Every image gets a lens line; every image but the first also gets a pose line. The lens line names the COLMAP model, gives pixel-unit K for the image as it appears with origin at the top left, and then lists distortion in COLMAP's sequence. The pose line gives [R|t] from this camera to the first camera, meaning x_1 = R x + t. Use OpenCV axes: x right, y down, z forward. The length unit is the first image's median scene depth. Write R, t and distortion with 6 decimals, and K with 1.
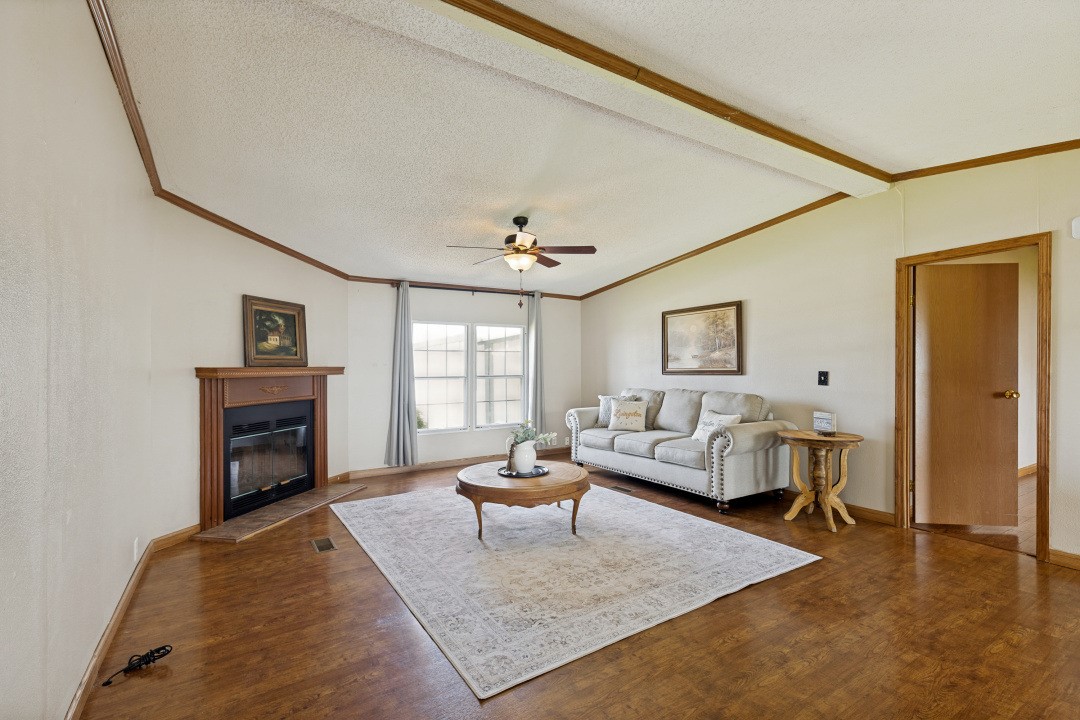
lens RADIAL K [[483.4, 0, 535.6], [0, 483.4, 365.4], [0, 0, 1]] dist [0.003215, 0.000384]
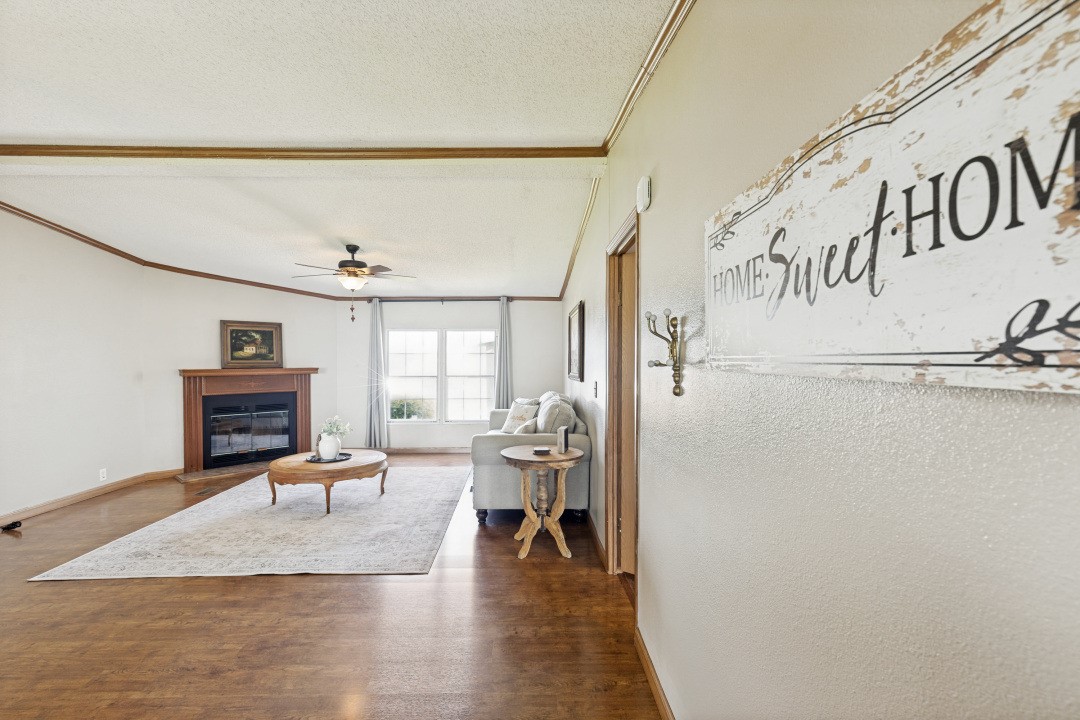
lens RADIAL K [[485.4, 0, 542.7], [0, 485.4, 364.3], [0, 0, 1]] dist [-0.001807, -0.000728]
pose [[0.862641, 0.007788, -0.505756, 0.948619], [-0.001830, 0.999923, 0.012278, -0.028544], [0.505813, -0.009666, 0.862589, 0.201786]]
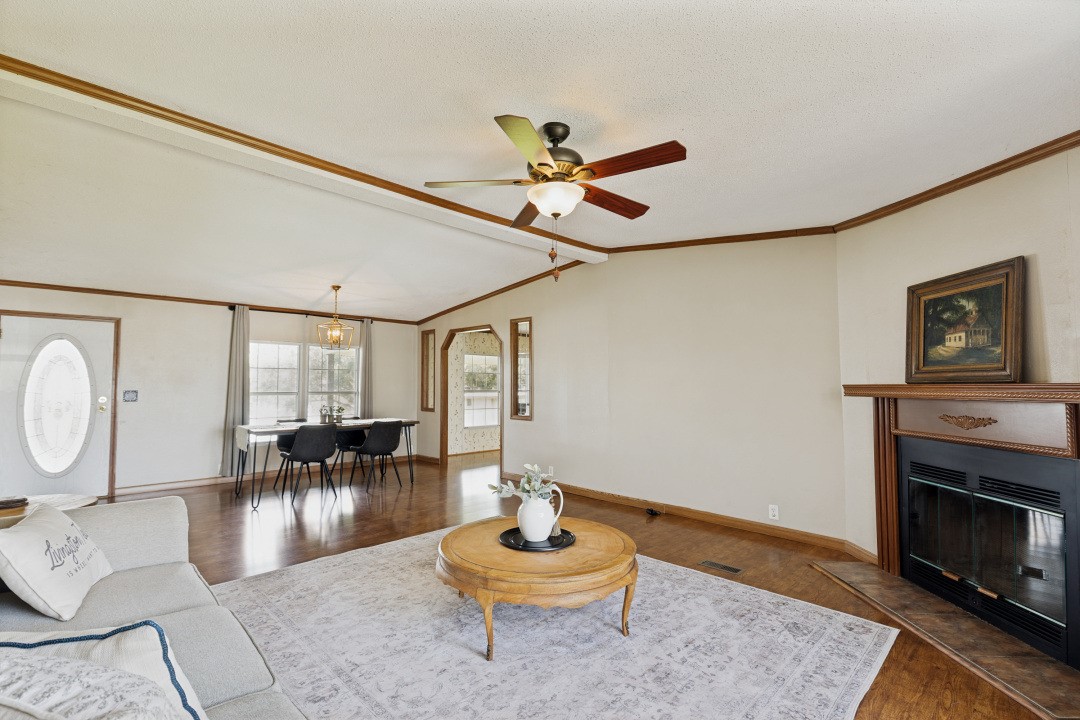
lens RADIAL K [[483.4, 0, 535.6], [0, 483.4, 365.4], [0, 0, 1]] dist [0.003215, 0.000384]
pose [[-0.976925, -0.009499, -0.213373, 0.111140], [-0.000109, 0.999033, -0.043977, 0.007061], [0.213585, -0.042939, -0.975980, 1.506919]]
